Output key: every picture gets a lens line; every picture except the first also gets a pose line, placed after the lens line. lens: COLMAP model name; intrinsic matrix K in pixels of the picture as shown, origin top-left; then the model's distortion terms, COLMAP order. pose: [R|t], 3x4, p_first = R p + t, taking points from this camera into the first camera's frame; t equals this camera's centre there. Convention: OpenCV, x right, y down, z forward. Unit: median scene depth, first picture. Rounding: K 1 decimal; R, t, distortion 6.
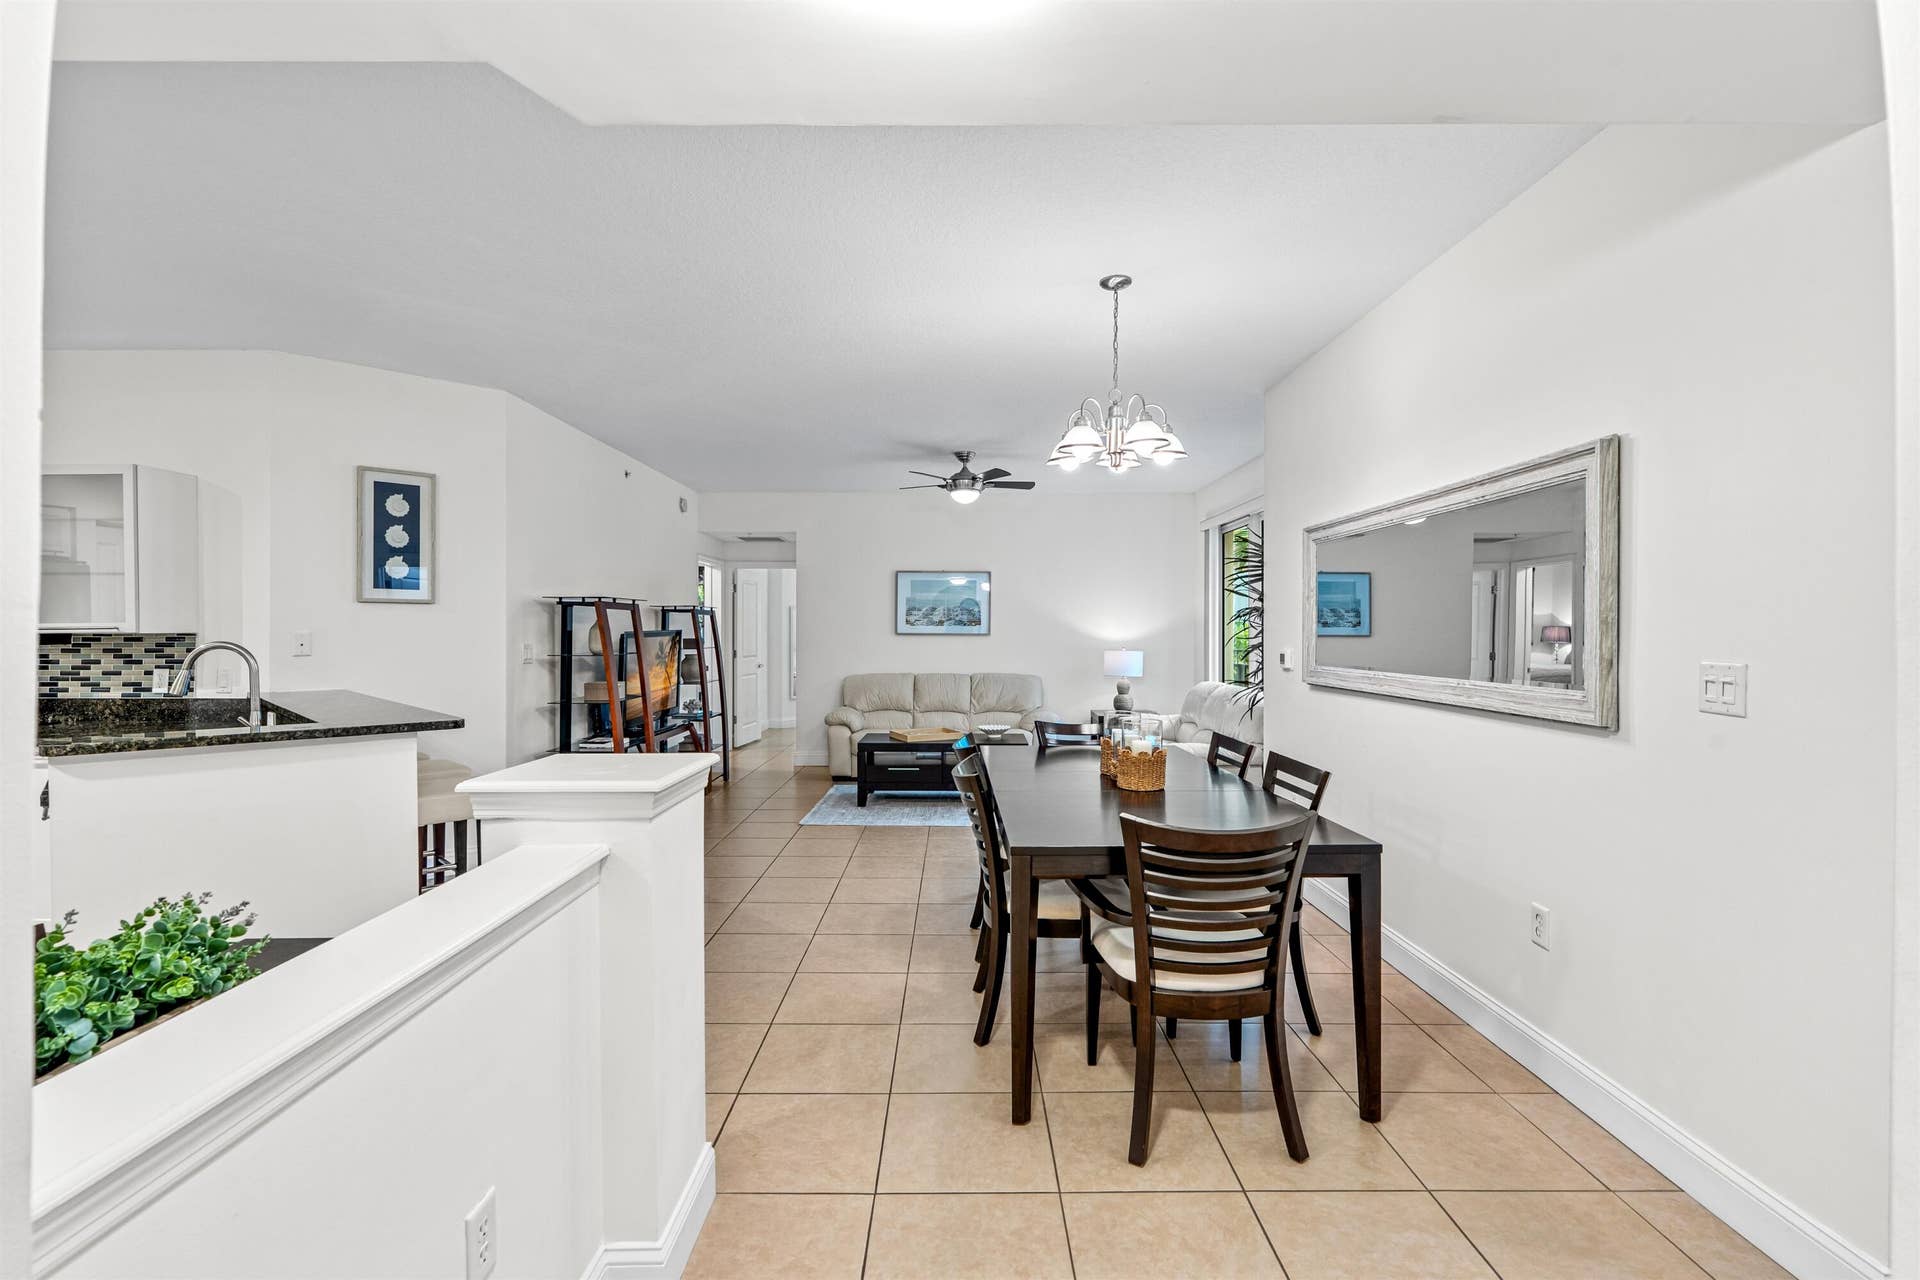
lens RADIAL K [[860.6, 0, 958.2], [0, 860.6, 633.5], [0, 0, 1]] dist [-0.003022, 0.000143]
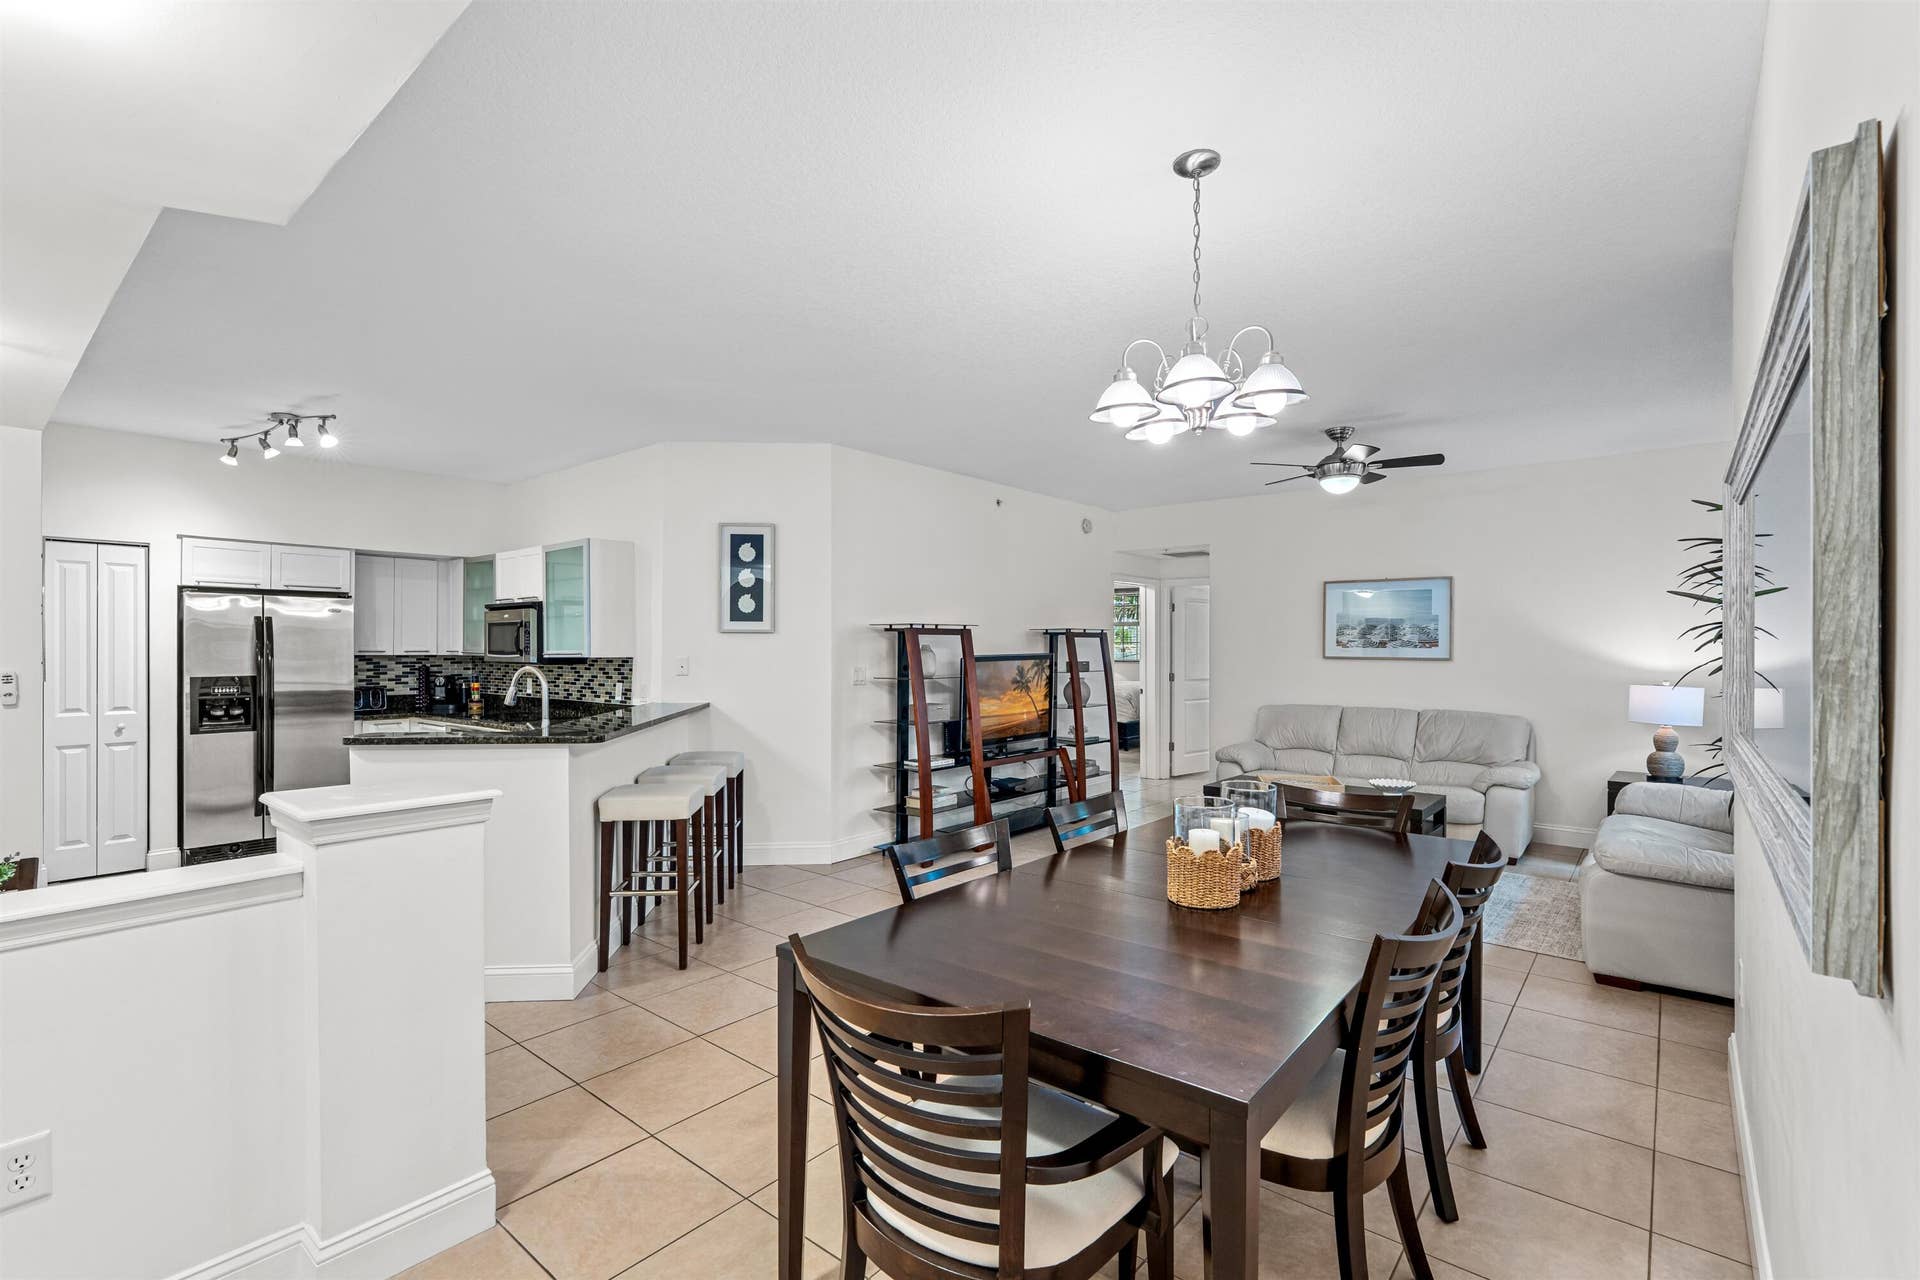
lens RADIAL K [[862.1, 0, 958.9], [0, 862.1, 647.4], [0, 0, 1]] dist [-0.005895, 0.000595]
pose [[0.768077, -0.000392, -0.640357, 0.366334], [-0.001853, 0.999994, -0.002834, -0.012340], [0.640355, 0.003364, 0.768072, 0.265478]]
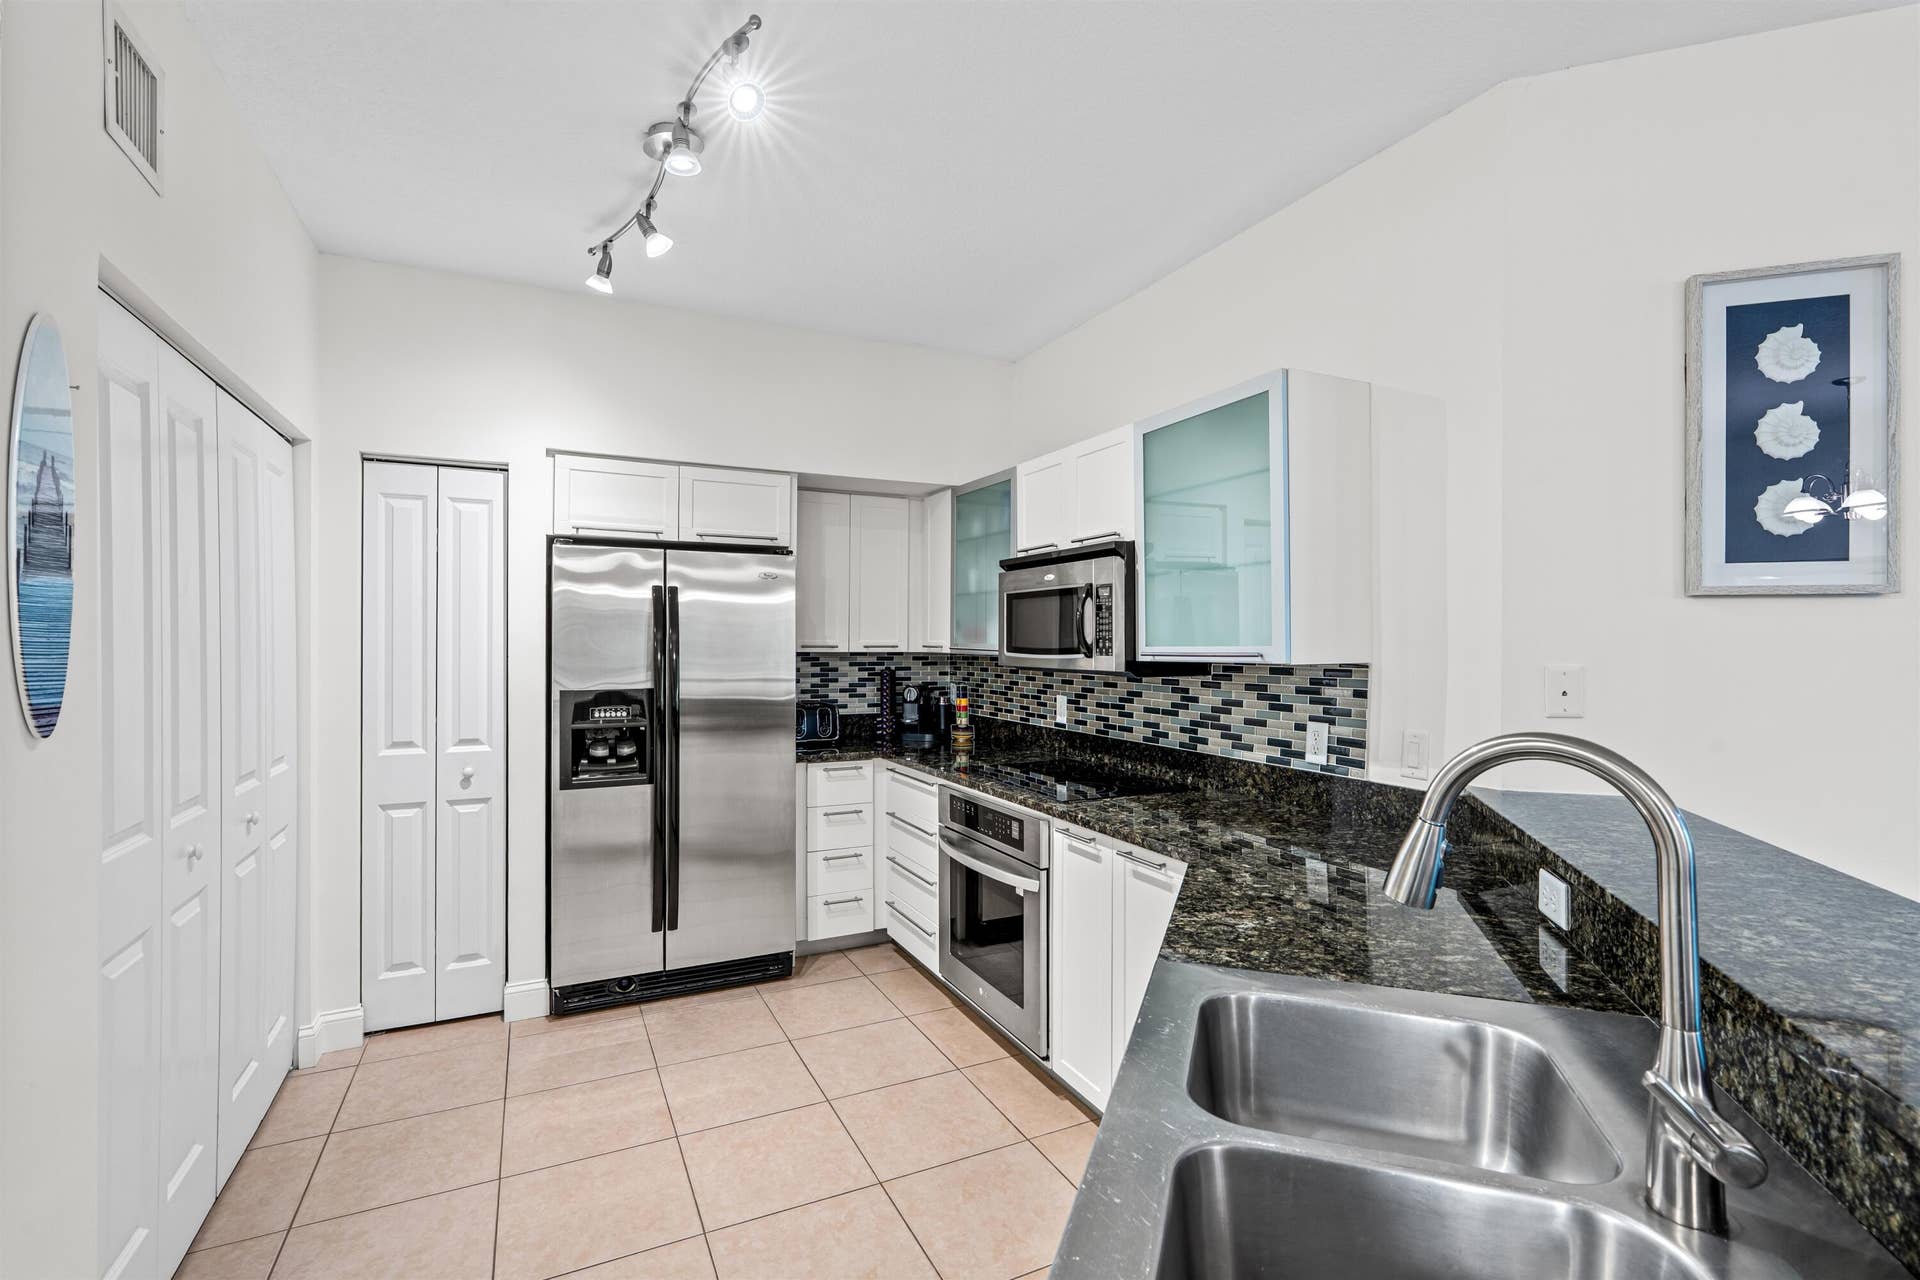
lens RADIAL K [[864.9, 0, 960.0], [0, 864.9, 640.0], [0, 0, 1]] dist [-0.004267, 0.001084]
pose [[0.440428, -0.000572, -0.897788, -0.473257], [-0.003690, 0.999990, -0.002447, -0.012719], [0.897780, 0.004391, 0.440422, 0.486193]]
